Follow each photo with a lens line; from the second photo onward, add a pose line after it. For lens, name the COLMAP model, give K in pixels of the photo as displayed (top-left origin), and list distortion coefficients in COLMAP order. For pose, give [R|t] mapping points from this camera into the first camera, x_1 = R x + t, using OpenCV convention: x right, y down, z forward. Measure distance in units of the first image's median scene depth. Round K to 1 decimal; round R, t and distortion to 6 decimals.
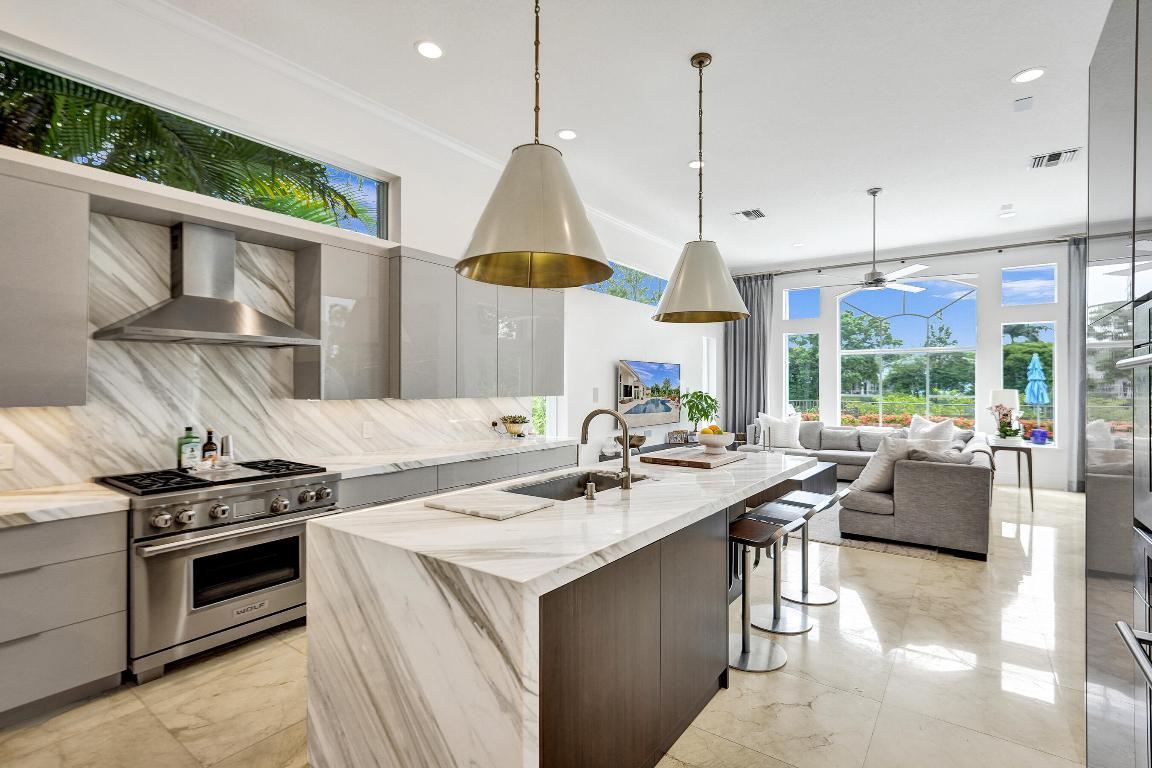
lens RADIAL K [[539.9, 0, 576.0], [0, 539.9, 384.0], [0, 0, 1]] dist [-0.002140, -0.000383]
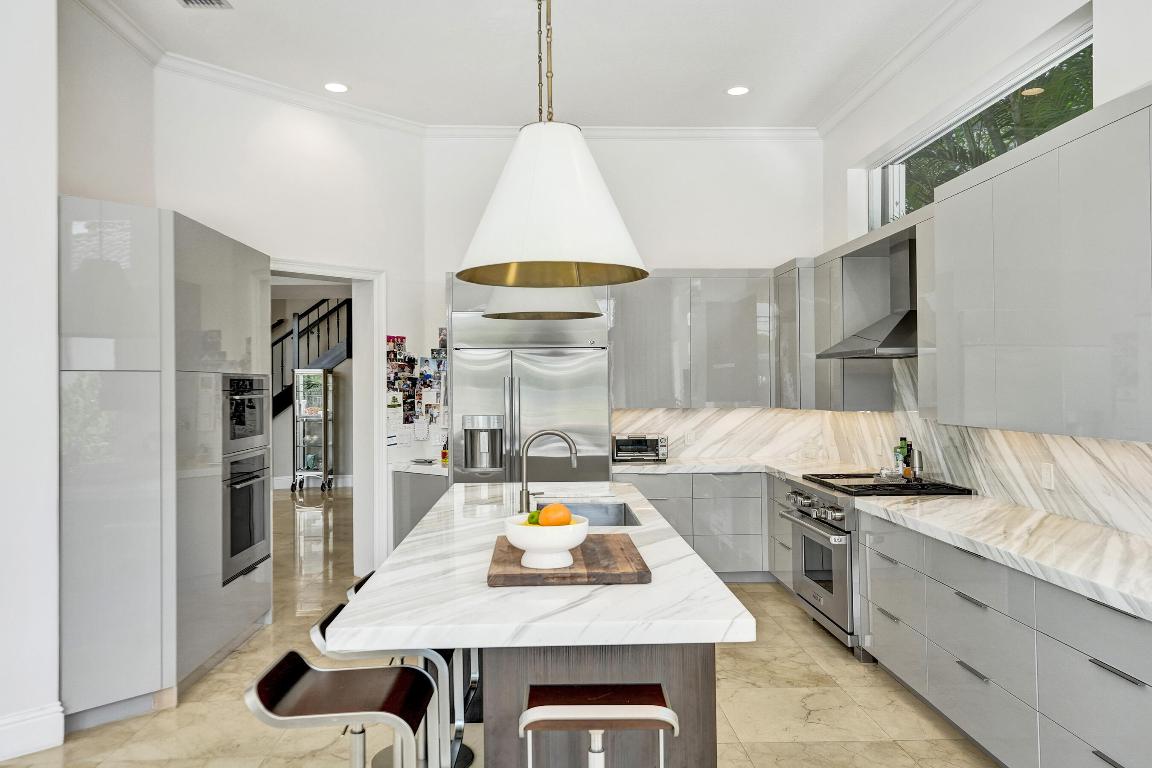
lens RADIAL K [[815.7, 0, 576.0], [0, 815.7, 384.0], [0, 0, 1]] dist [-0.000051, -0.000050]
pose [[-0.776910, -0.000783, -0.629611, 0.647967], [0.005447, 0.999953, -0.007966, -0.012868], [0.629588, -0.009618, -0.776870, 1.528441]]
